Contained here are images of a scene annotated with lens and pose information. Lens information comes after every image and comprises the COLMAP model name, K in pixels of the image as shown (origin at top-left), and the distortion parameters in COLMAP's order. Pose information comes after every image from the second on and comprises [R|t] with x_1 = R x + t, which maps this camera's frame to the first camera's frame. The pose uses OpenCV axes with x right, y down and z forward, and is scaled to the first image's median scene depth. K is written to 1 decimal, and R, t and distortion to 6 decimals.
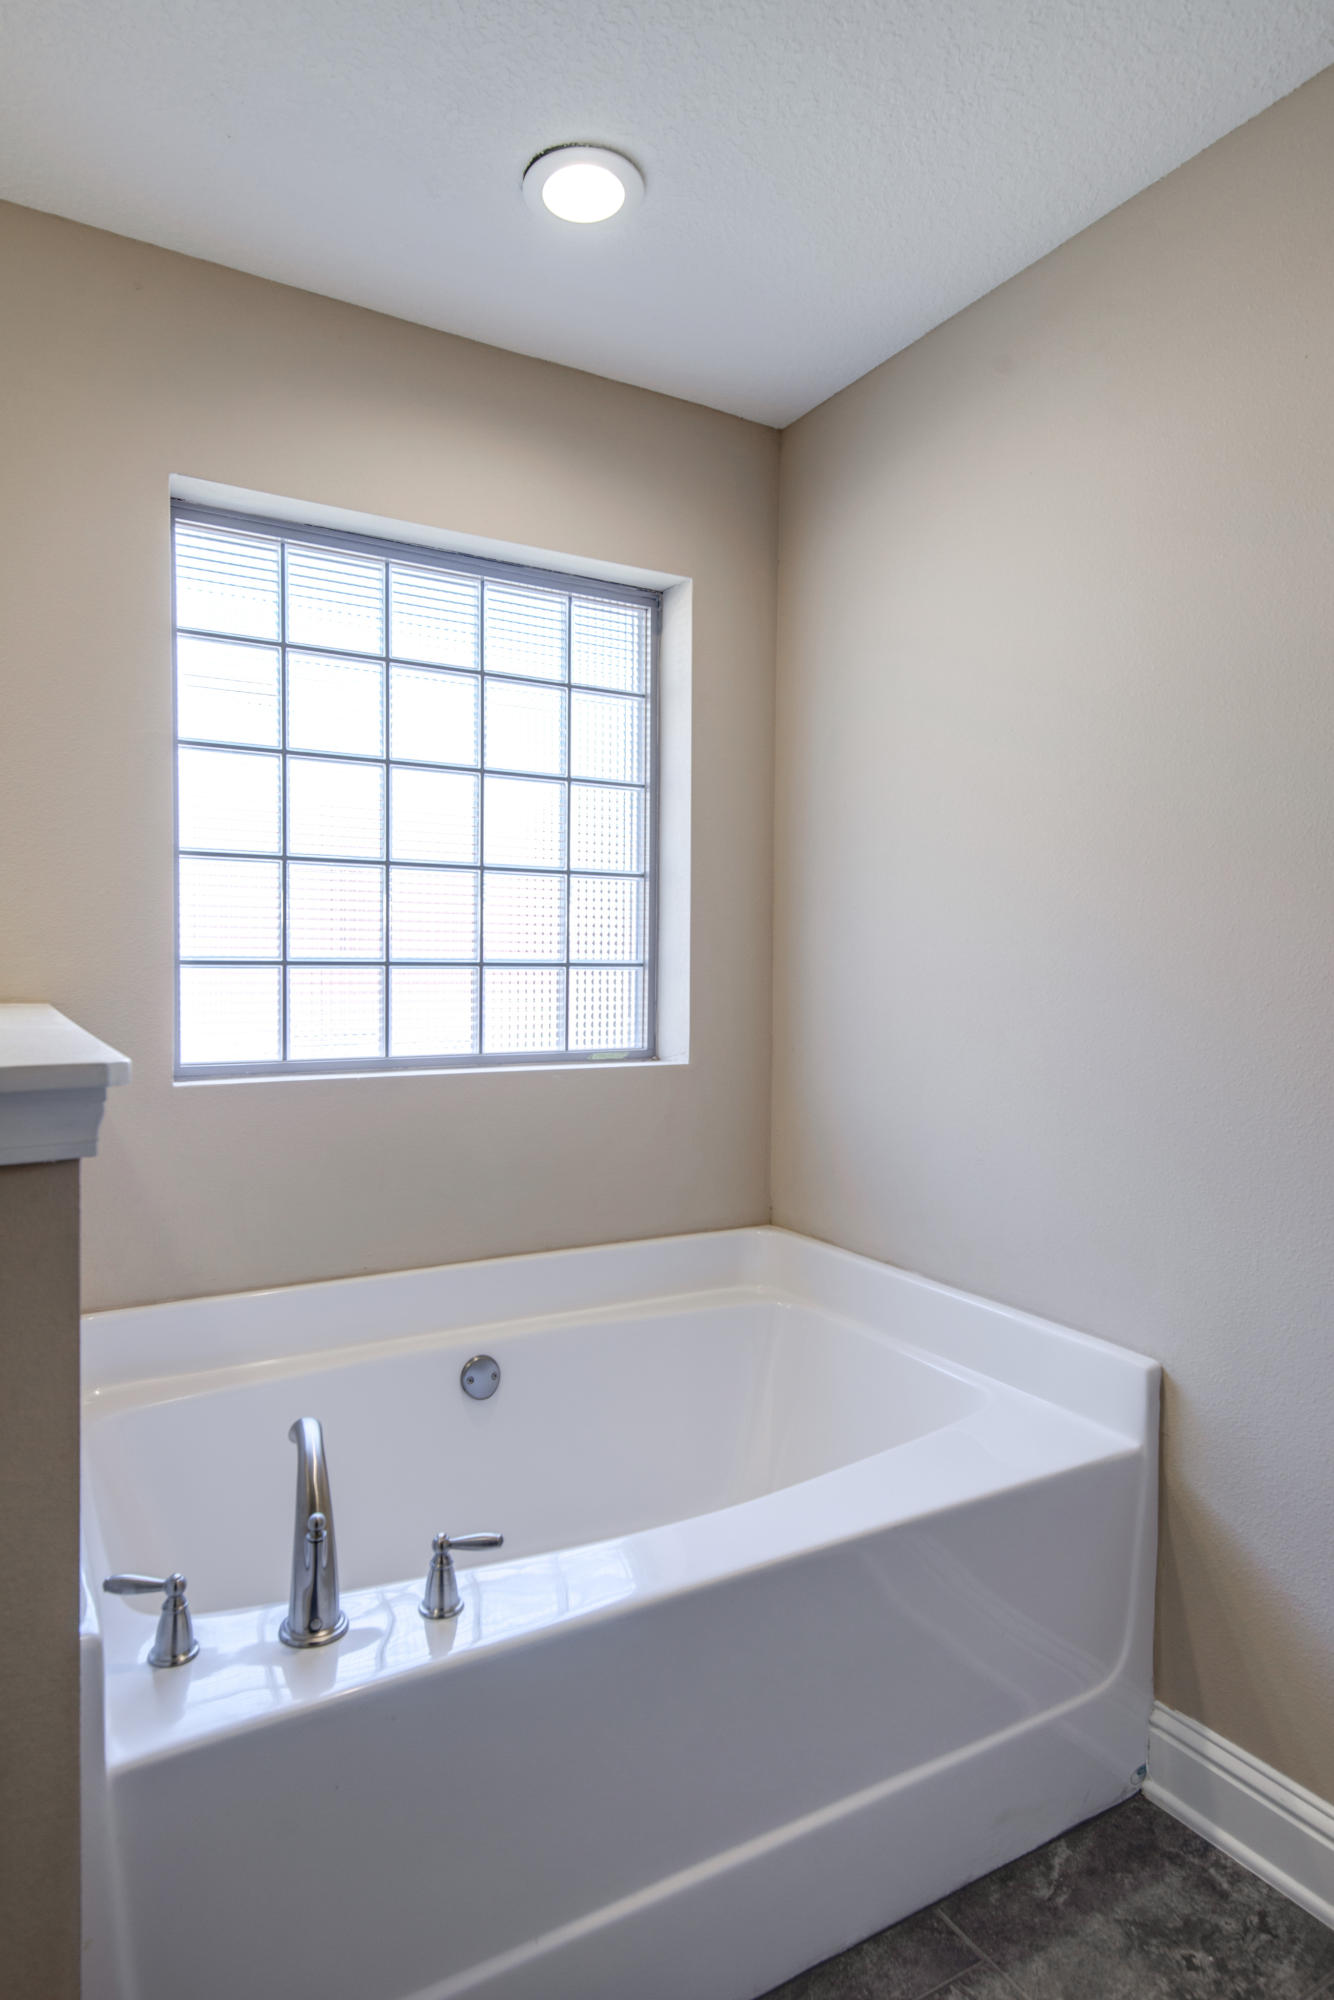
lens RADIAL K [[1207.4, 0, 664.7], [0, 1207.4, 1000.4], [0, 0, 1]] dist [-0.005898, 0.001232]
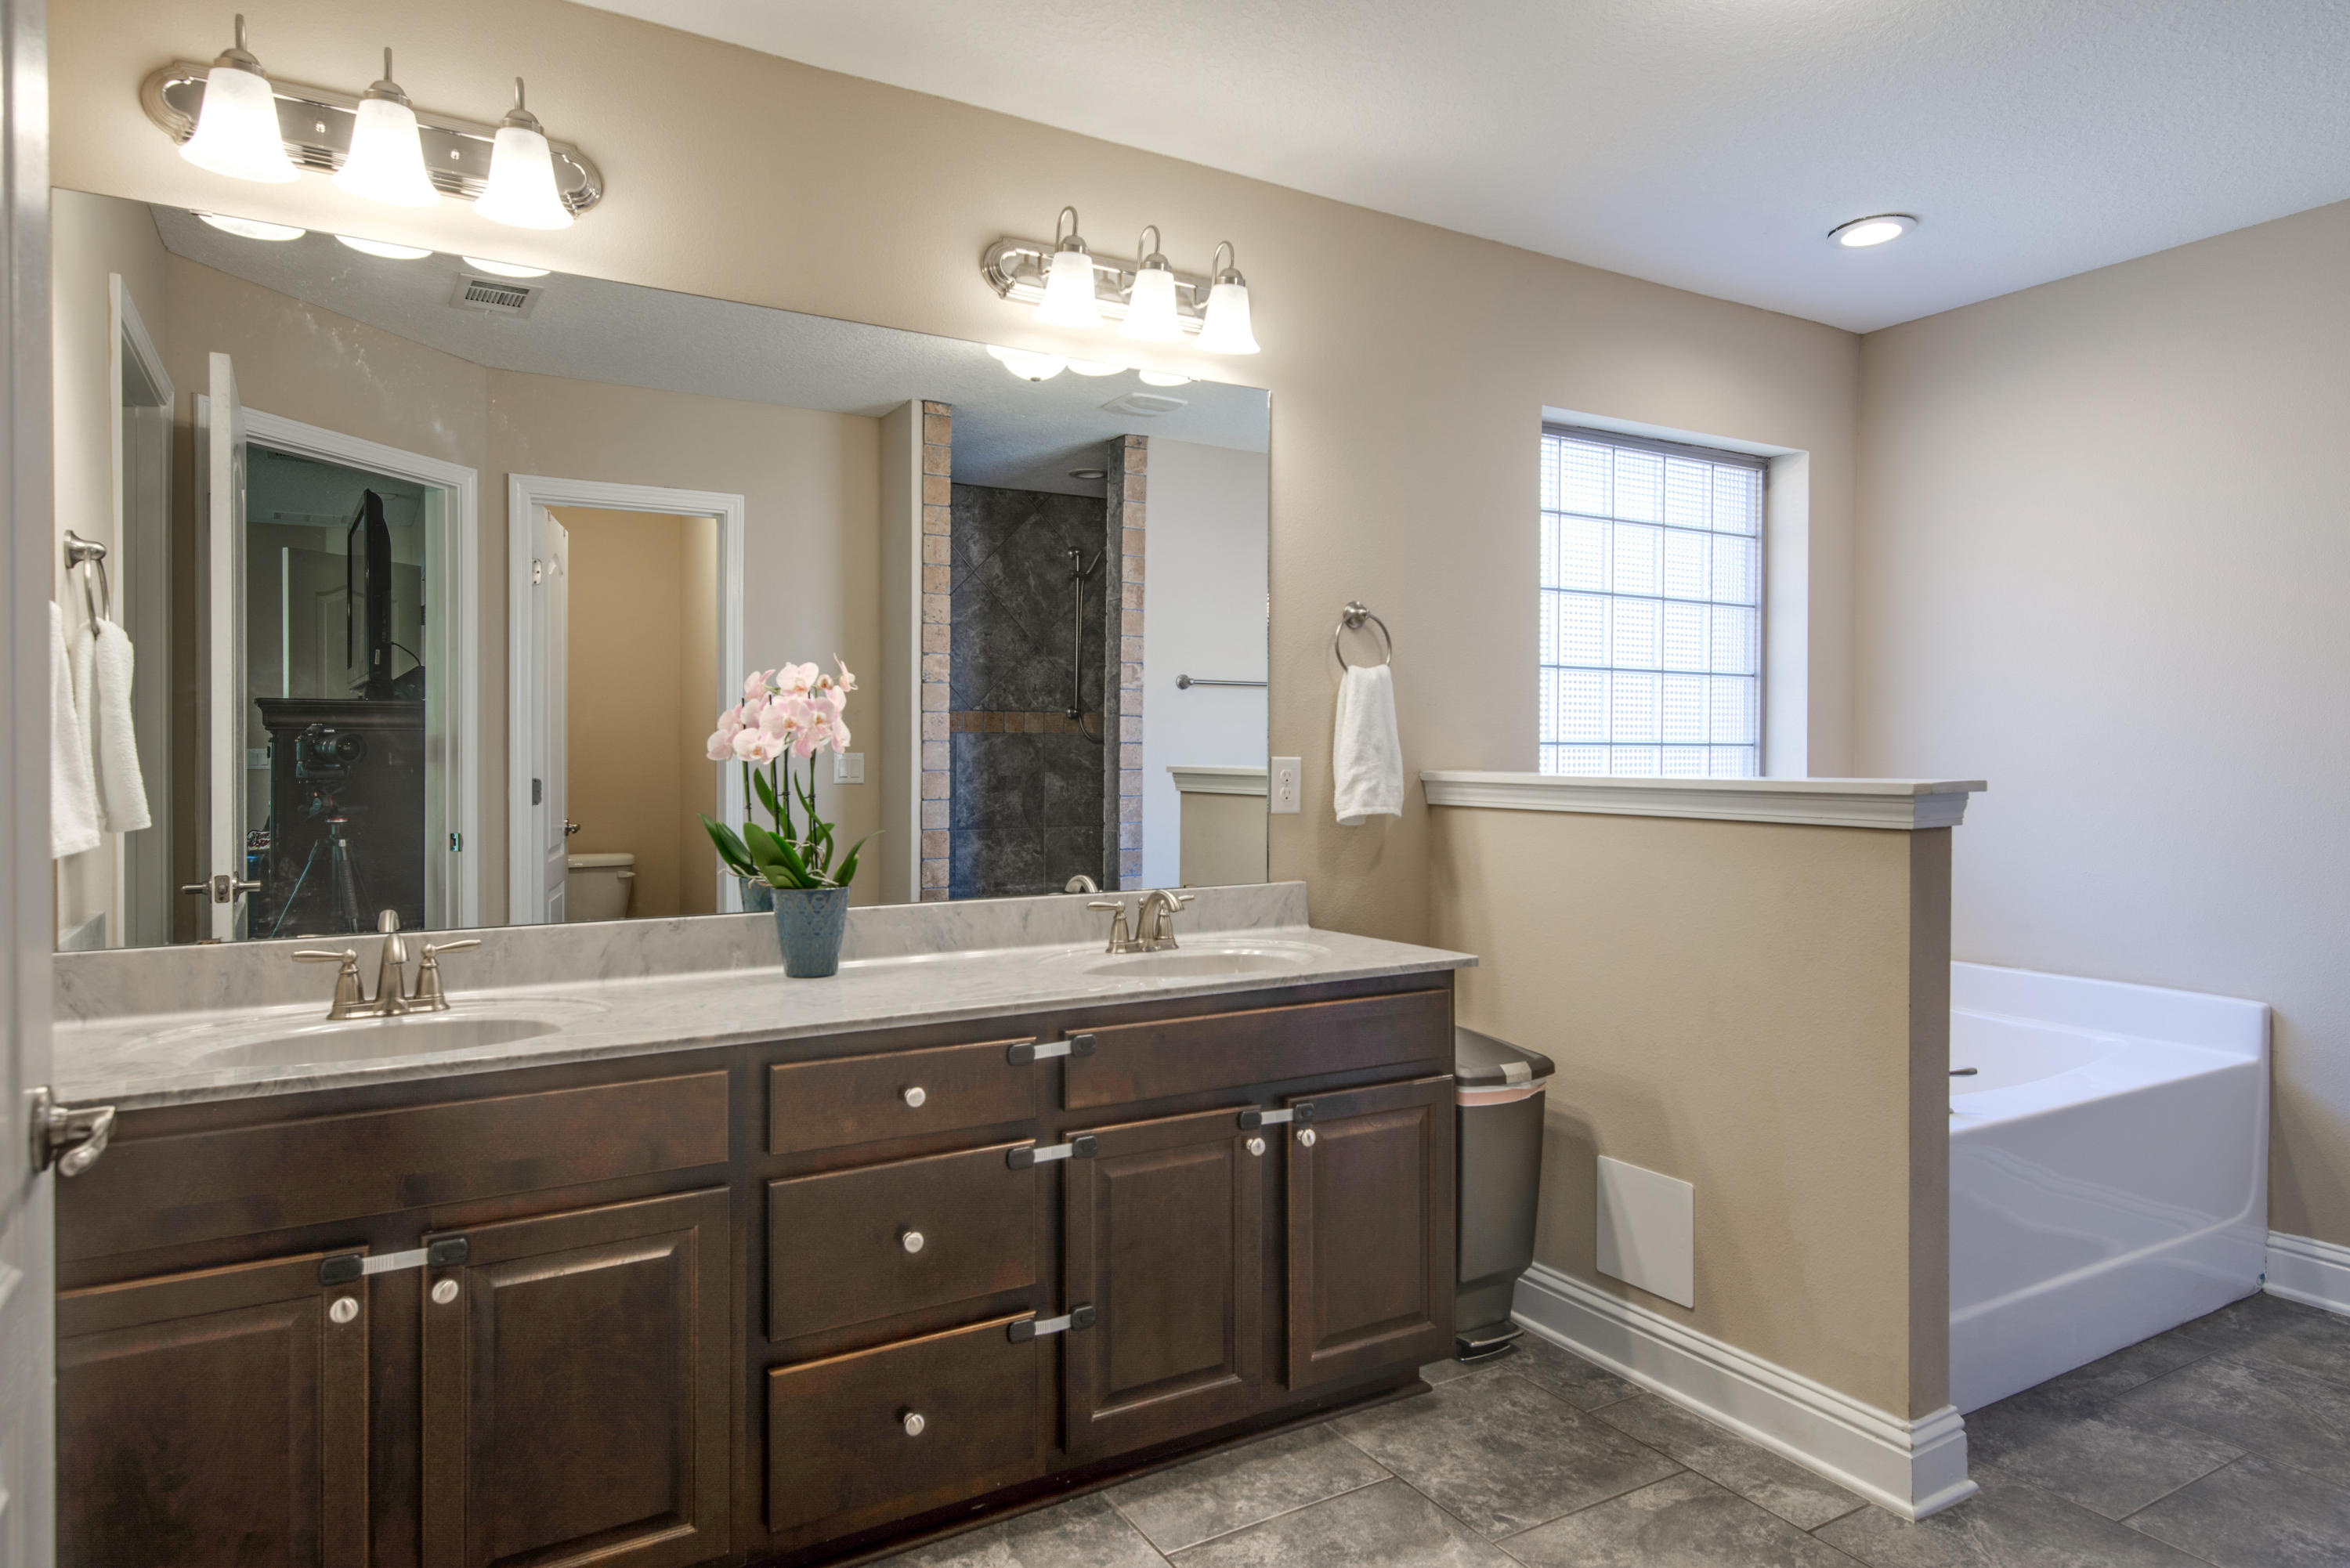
lens RADIAL K [[1418.6, 0, 1179.5], [0, 1418.6, 770.5], [0, 0, 1]] dist [-0.005898, 0.001232]
pose [[0.999996, -0.000603, -0.002814, -0.839794], [0.000548, 0.999813, -0.019355, 0.036420], [0.002825, 0.019354, 0.999809, -0.690382]]
